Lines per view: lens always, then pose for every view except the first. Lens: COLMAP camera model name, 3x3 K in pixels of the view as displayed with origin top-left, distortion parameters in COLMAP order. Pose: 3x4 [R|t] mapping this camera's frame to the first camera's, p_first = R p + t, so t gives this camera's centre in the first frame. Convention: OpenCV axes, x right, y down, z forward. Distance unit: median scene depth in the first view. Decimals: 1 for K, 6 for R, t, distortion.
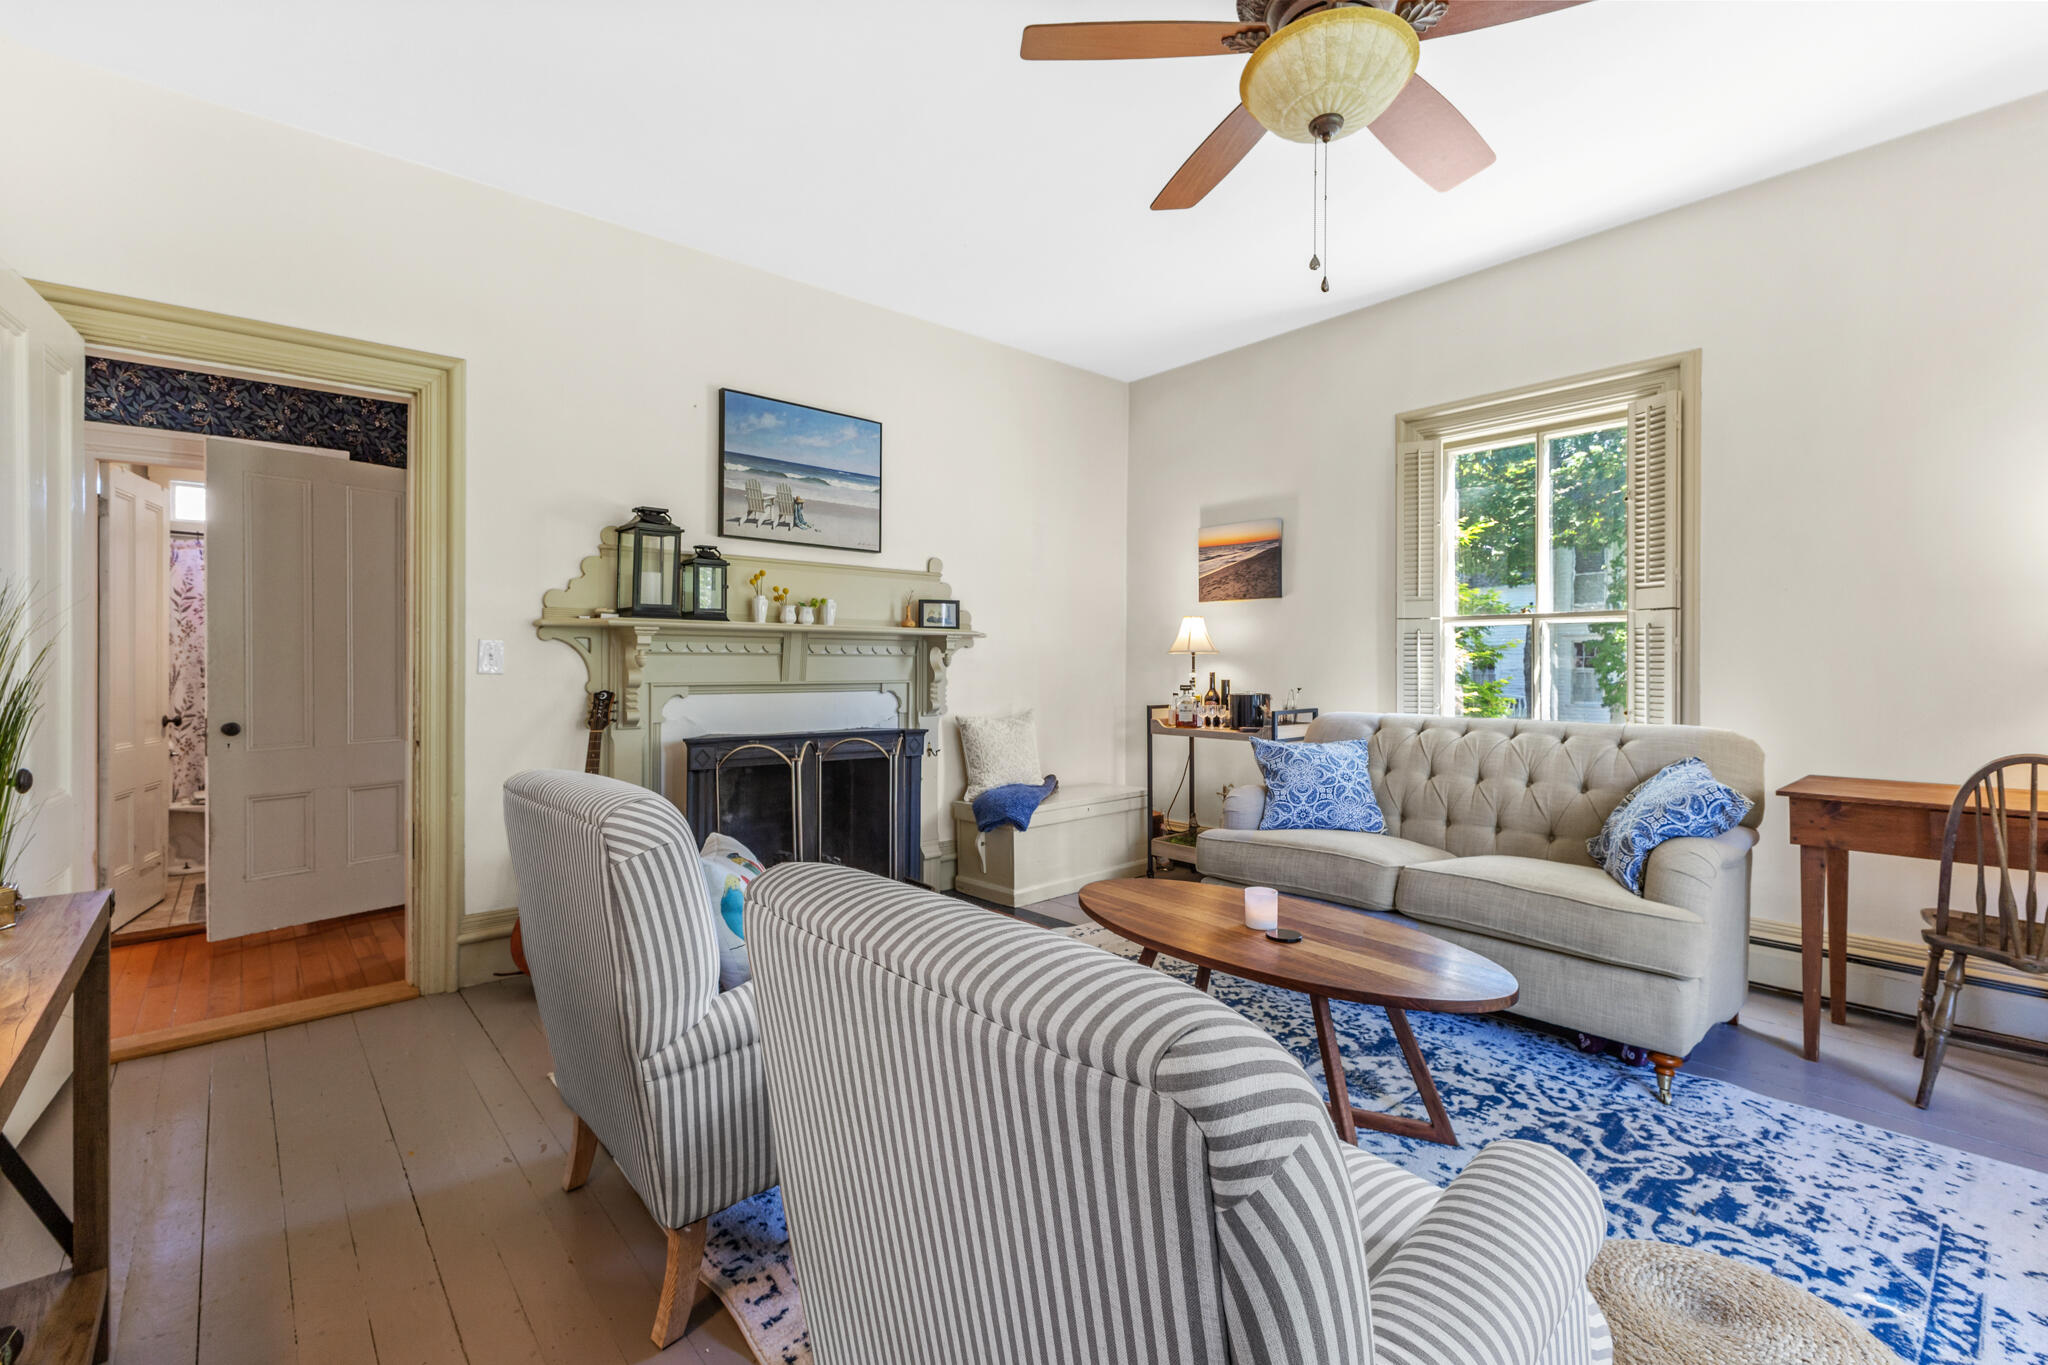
lens RADIAL K [[874.4, 0, 1028.5], [0, 874.4, 671.7], [0, 0, 1]] dist [-0.000501, -0.000250]
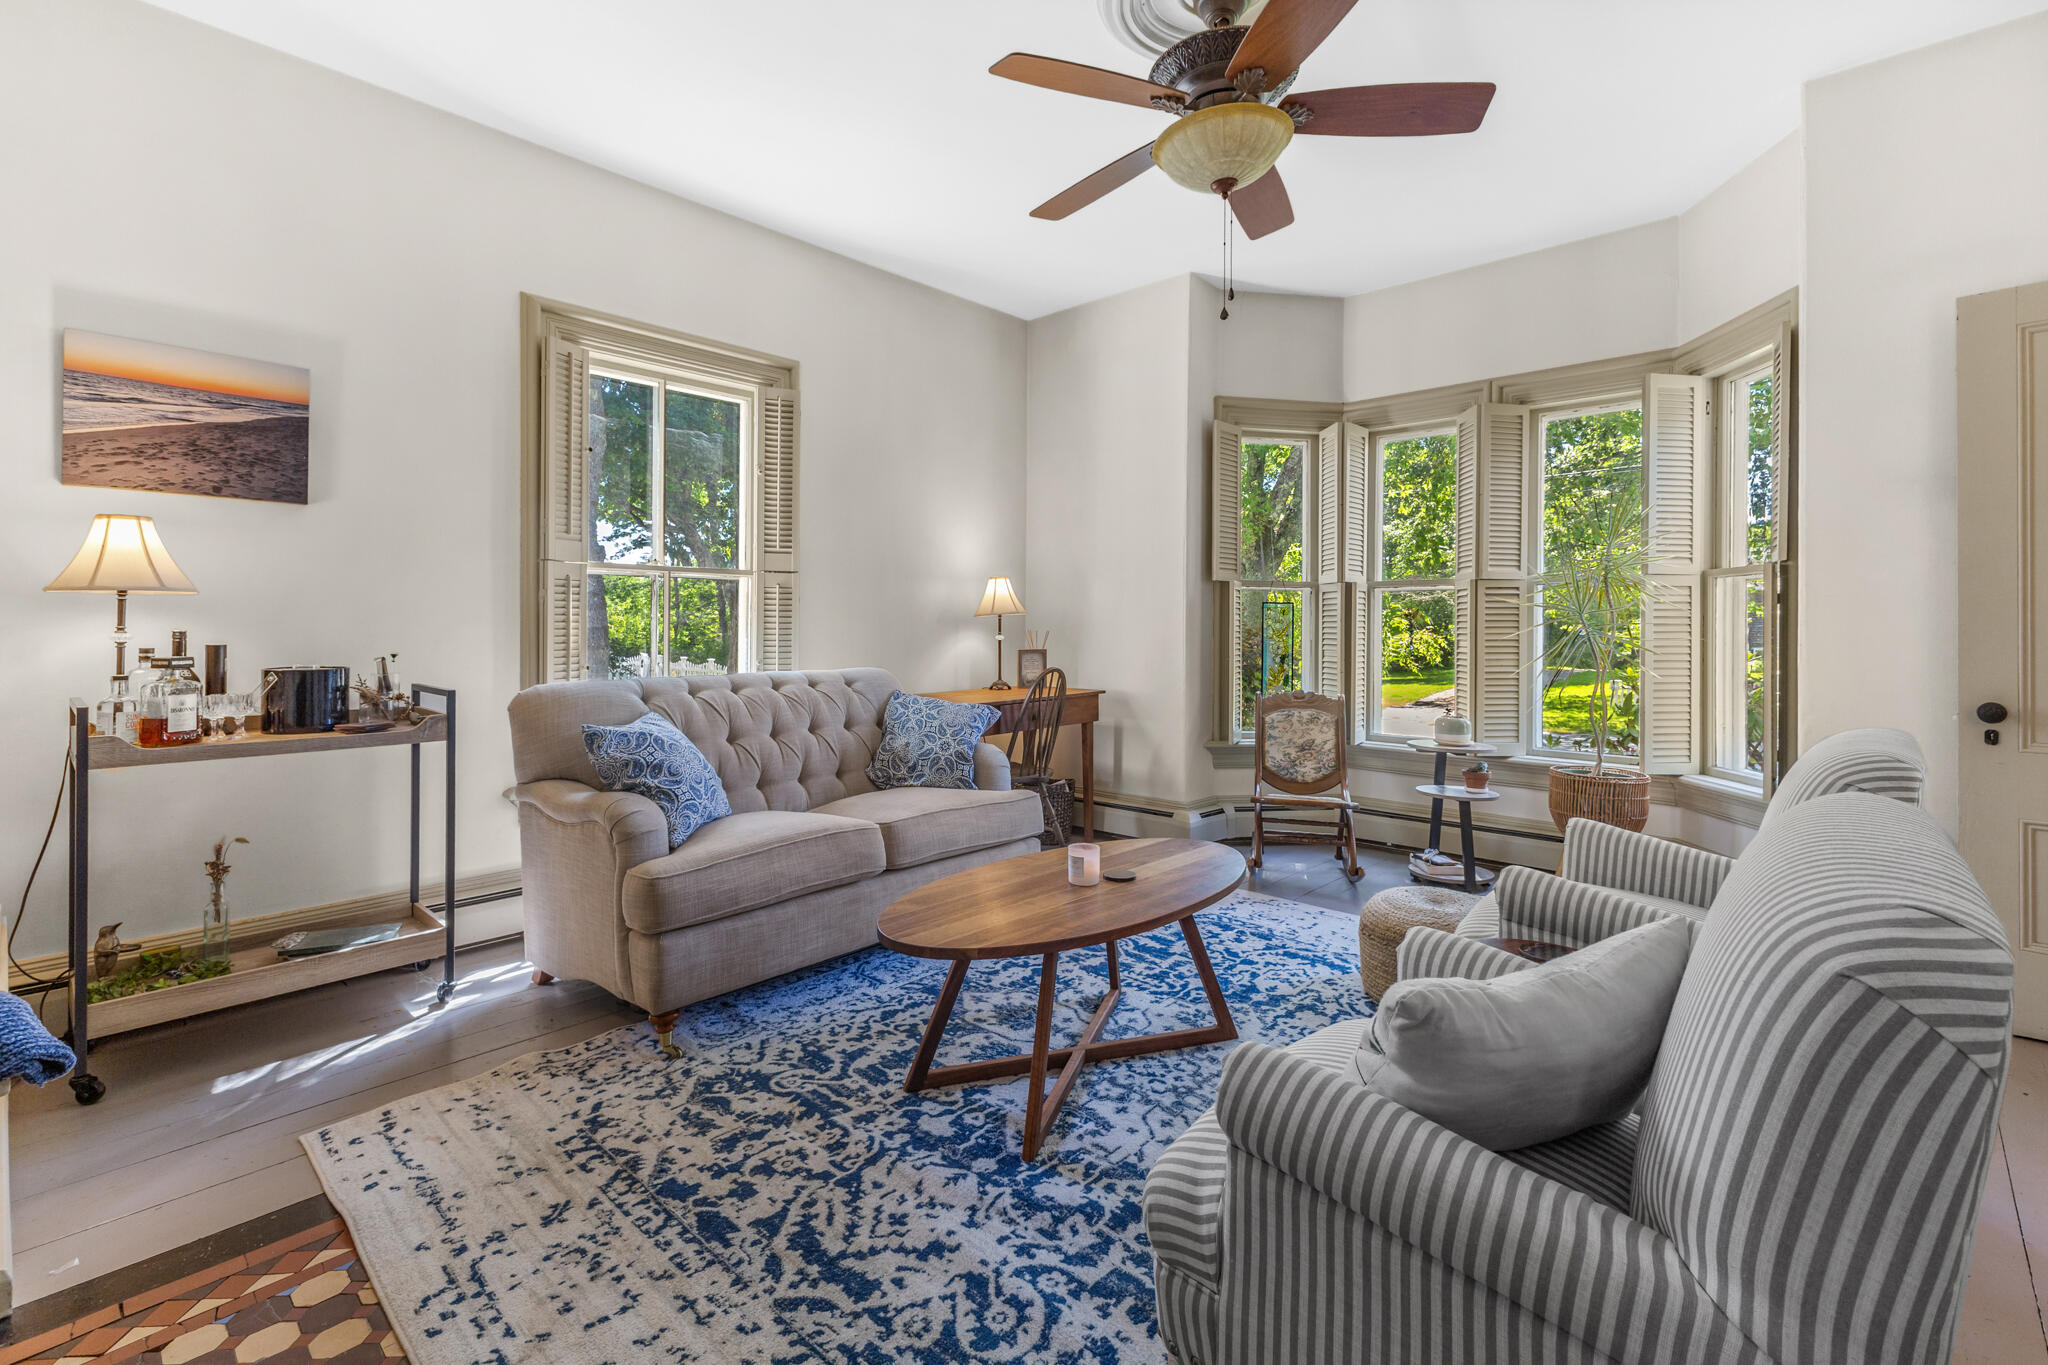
lens RADIAL K [[901.2, 0, 1023.6], [0, 901.2, 617.5], [0, 0, 1]] dist [0.000609, -0.000048]
pose [[-0.095459, -0.001349, 0.995432, -0.445194], [0.000026, 0.999999, 0.001358, -0.009642], [-0.995433, 0.000155, -0.095459, 0.684207]]
